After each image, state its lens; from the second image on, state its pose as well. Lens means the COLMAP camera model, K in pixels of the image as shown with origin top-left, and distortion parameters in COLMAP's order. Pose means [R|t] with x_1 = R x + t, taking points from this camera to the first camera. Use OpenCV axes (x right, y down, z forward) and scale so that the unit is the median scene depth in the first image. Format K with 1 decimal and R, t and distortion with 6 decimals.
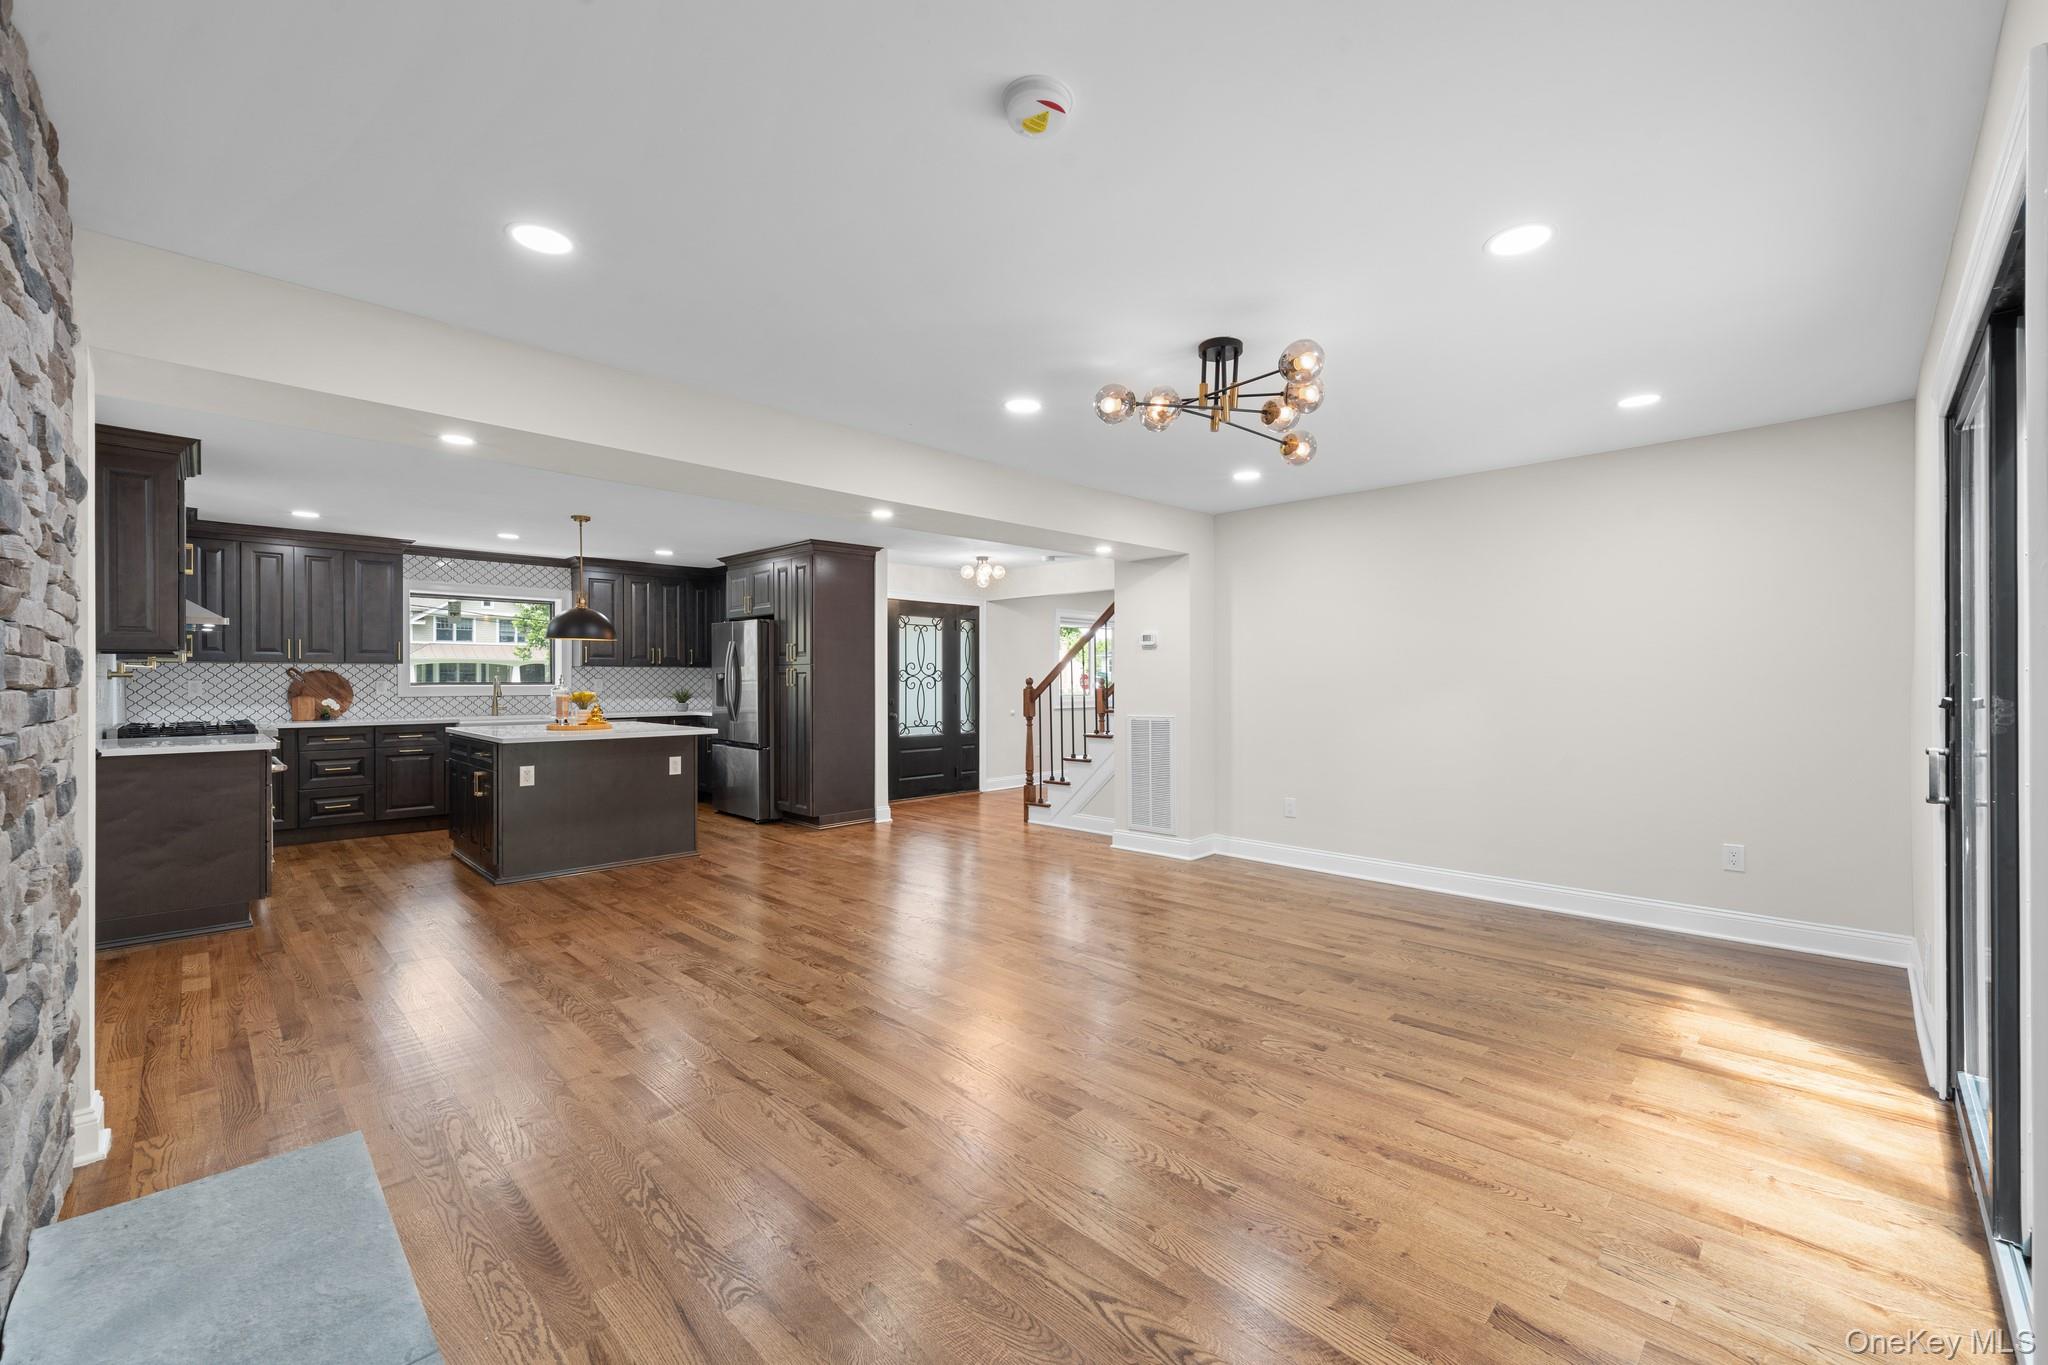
lens RADIAL K [[830.5, 0, 1036.3], [0, 830.5, 681.6], [0, 0, 1]] dist [-0.002730, -0.000806]
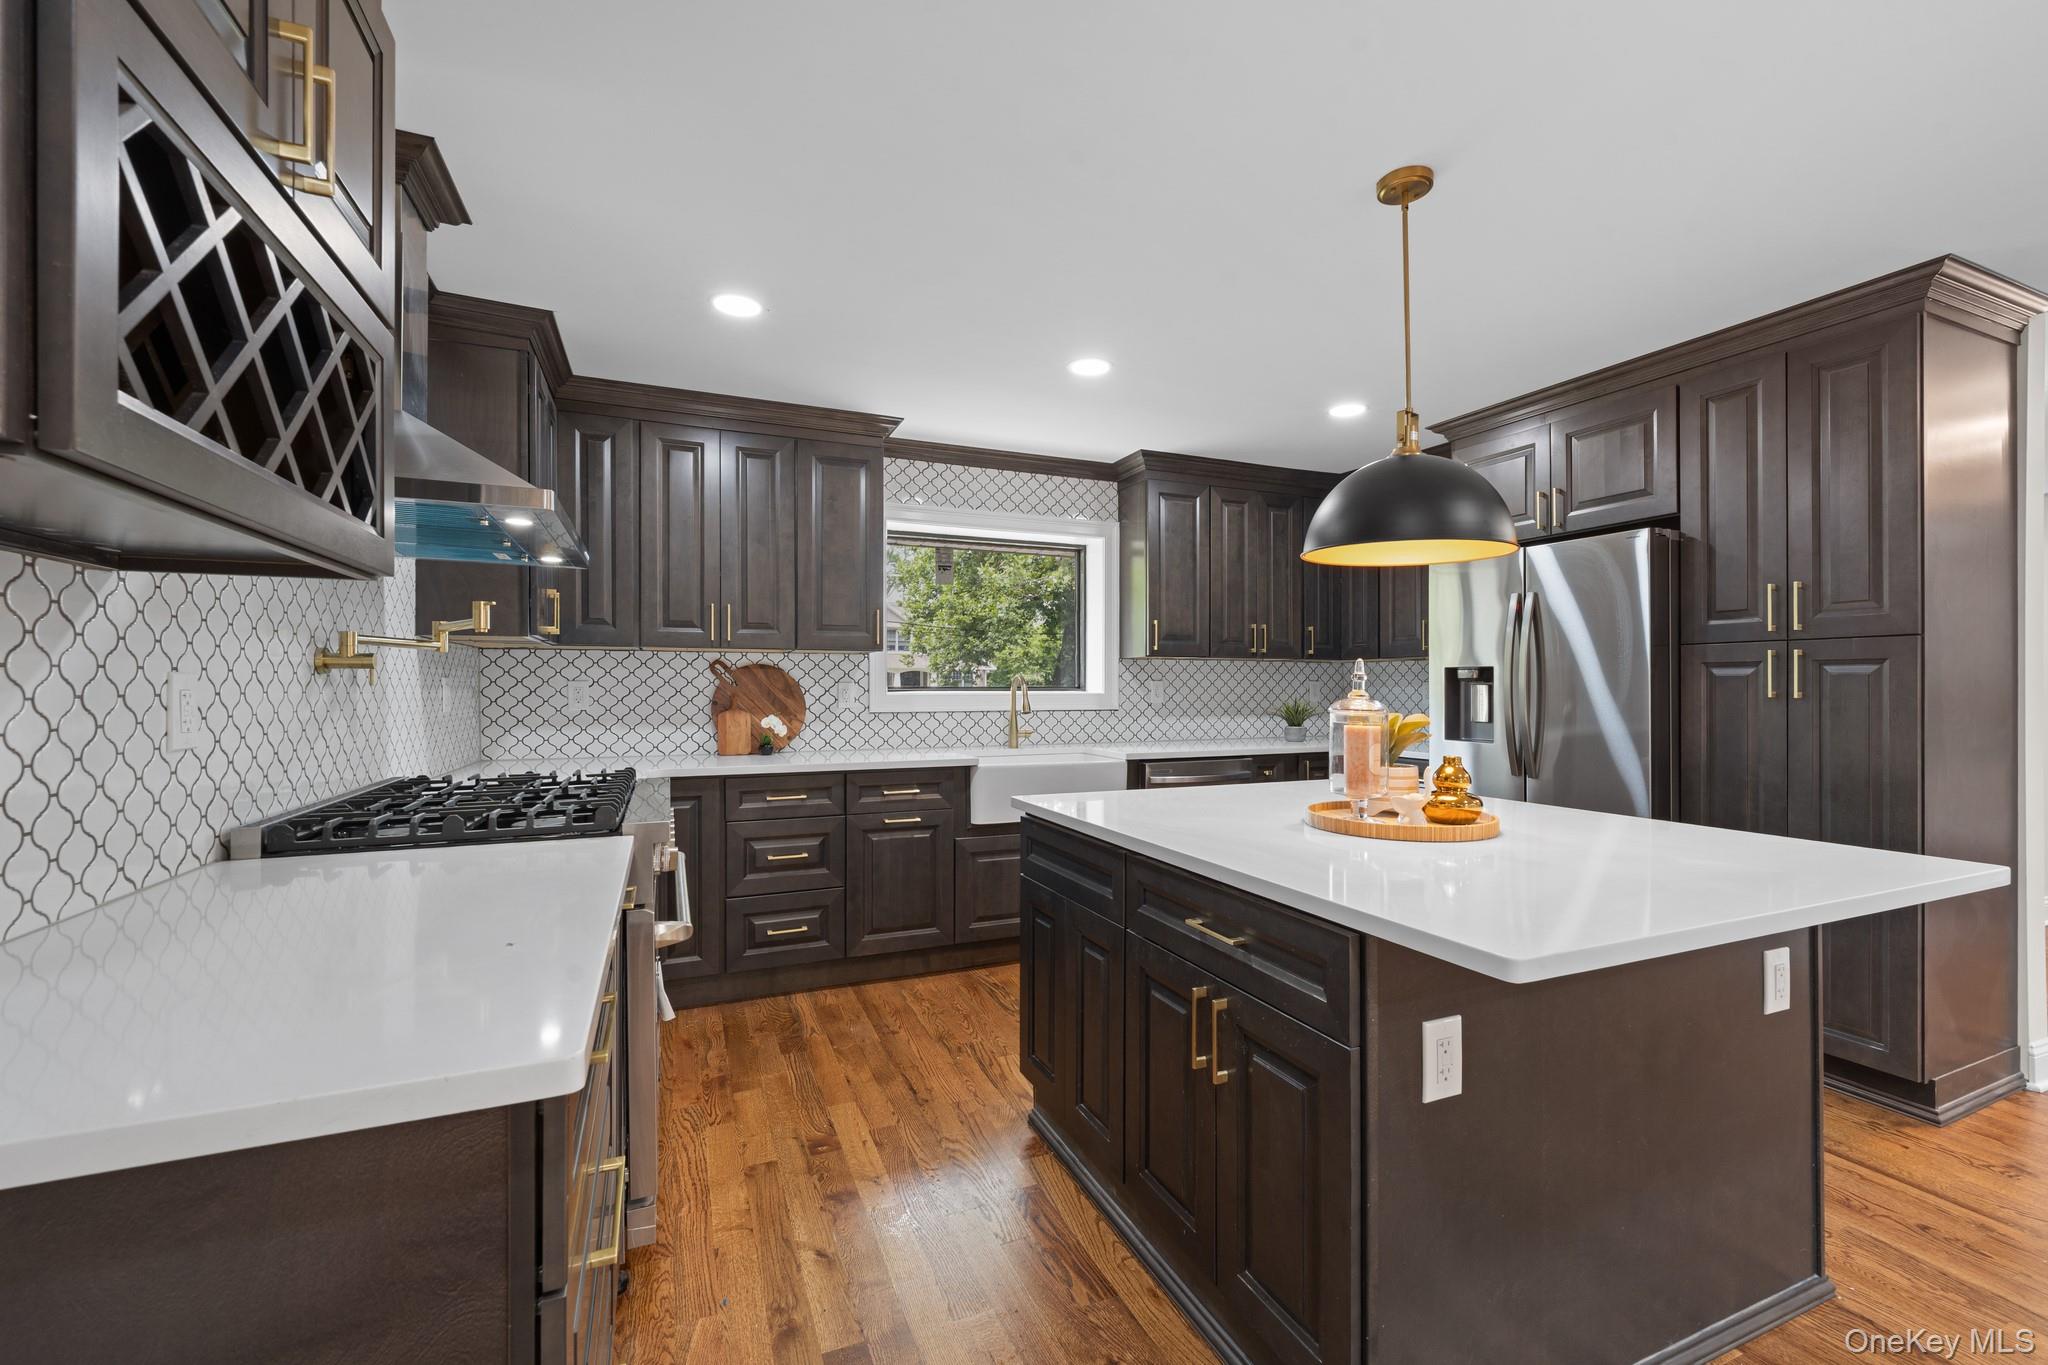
lens RADIAL K [[830.5, 0, 1024.7], [0, 830.5, 690.3], [0, 0, 1]] dist [-0.002730, -0.000806]
pose [[0.924253, 0.003202, -0.381767, -0.501317], [-0.002515, 0.999994, 0.002299, 0.002365], [0.381772, -0.001165, 0.924256, 0.570036]]
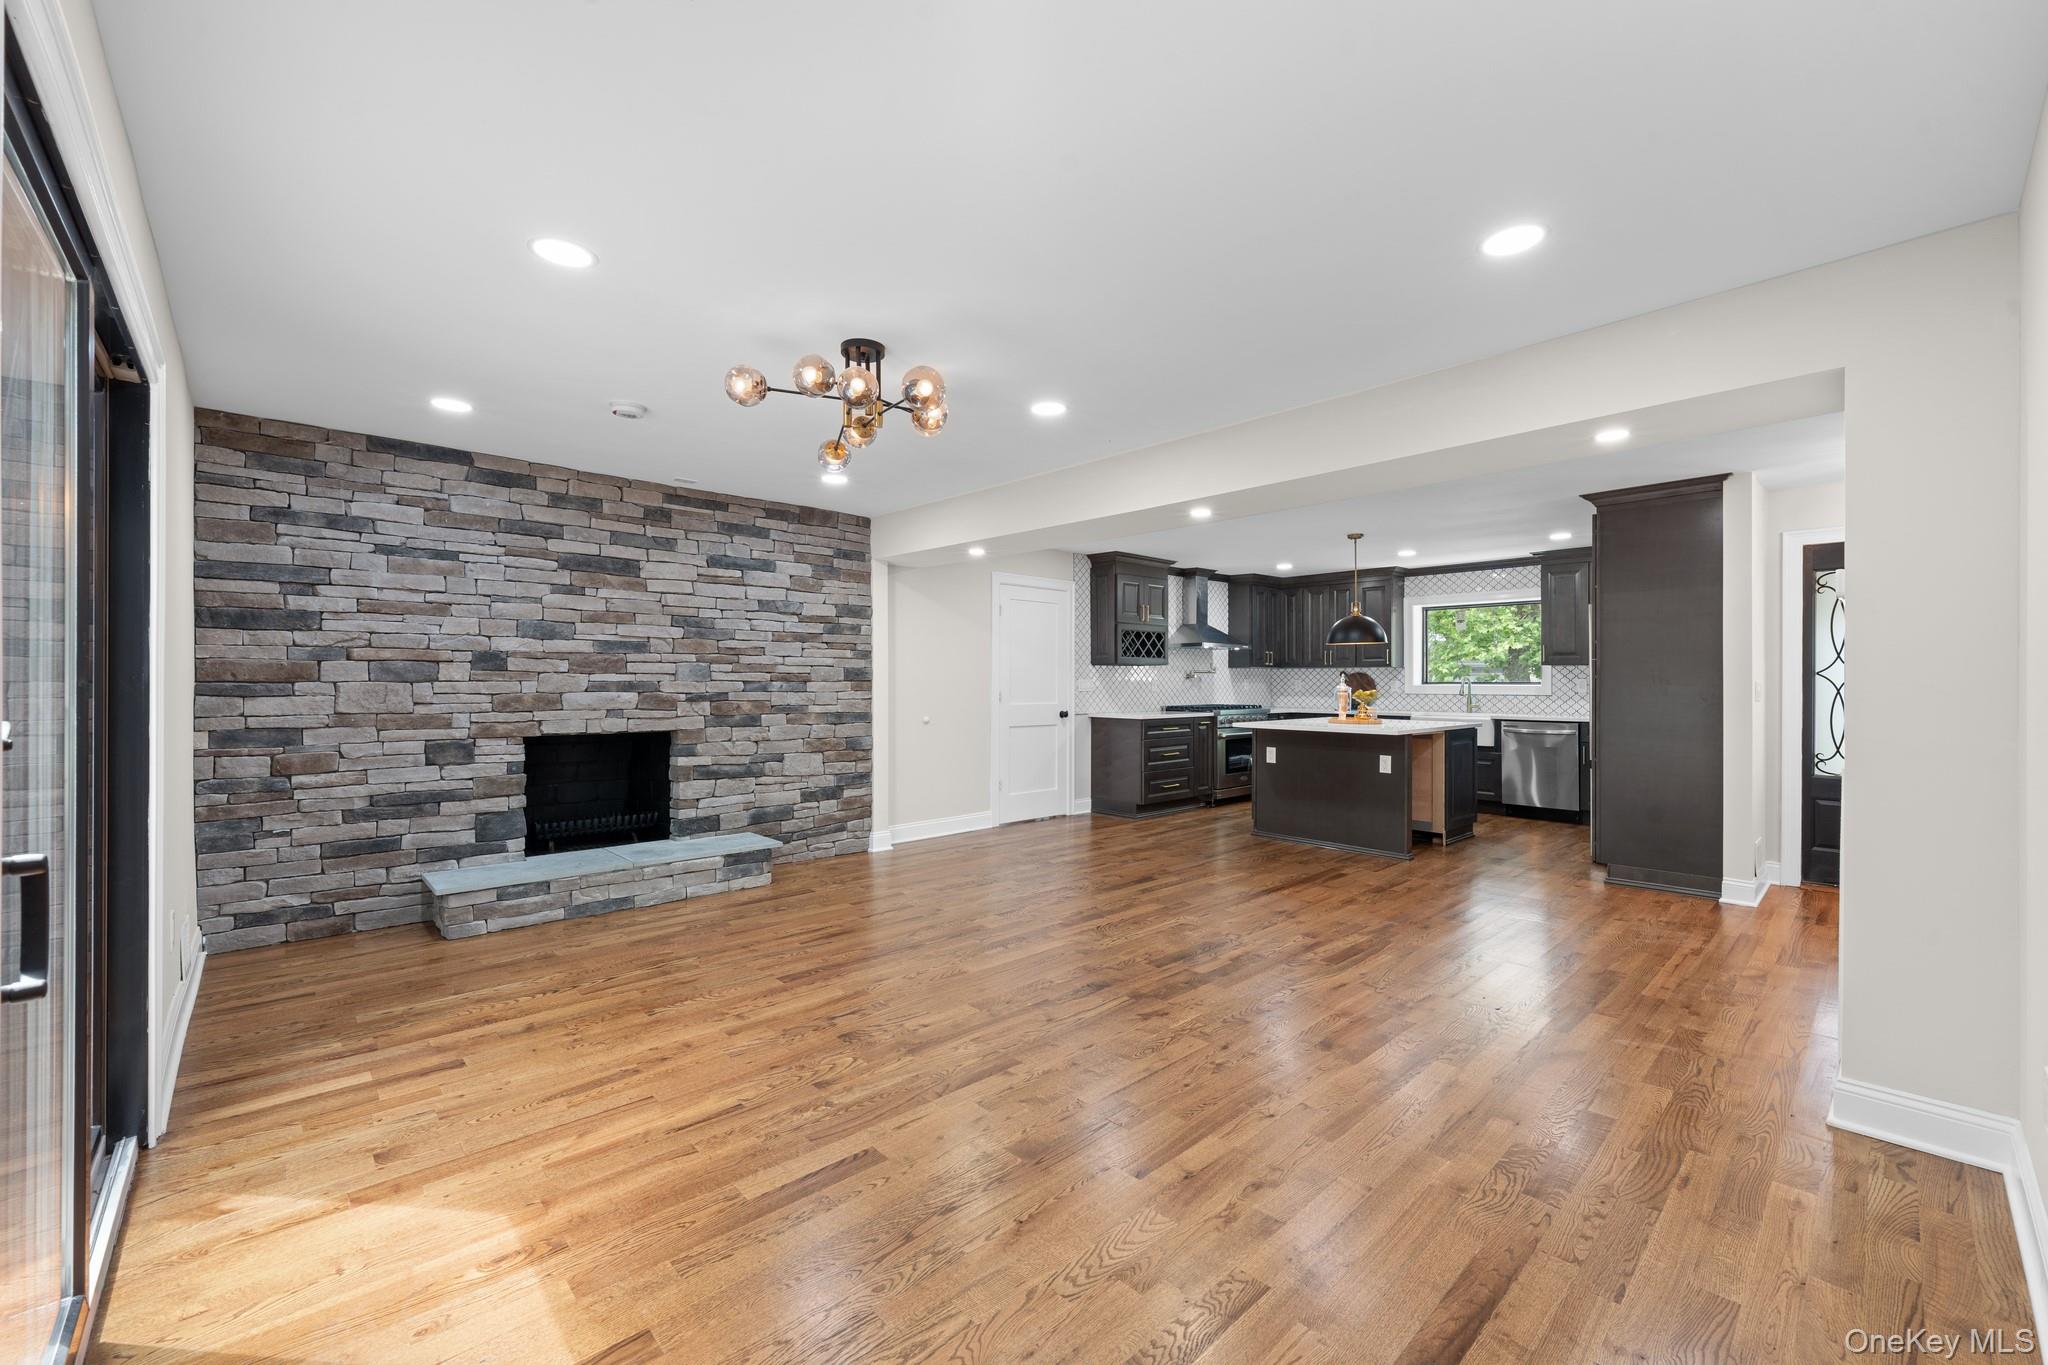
lens RADIAL K [[830.5, 0, 1026.9], [0, 830.5, 680.0], [0, 0, 1]] dist [-0.002730, -0.000806]
pose [[-0.050009, 0.000237, -0.998749, 0.530677], [-0.003467, 0.999994, 0.000411, -0.000396], [0.998743, 0.003483, -0.050007, 0.544739]]
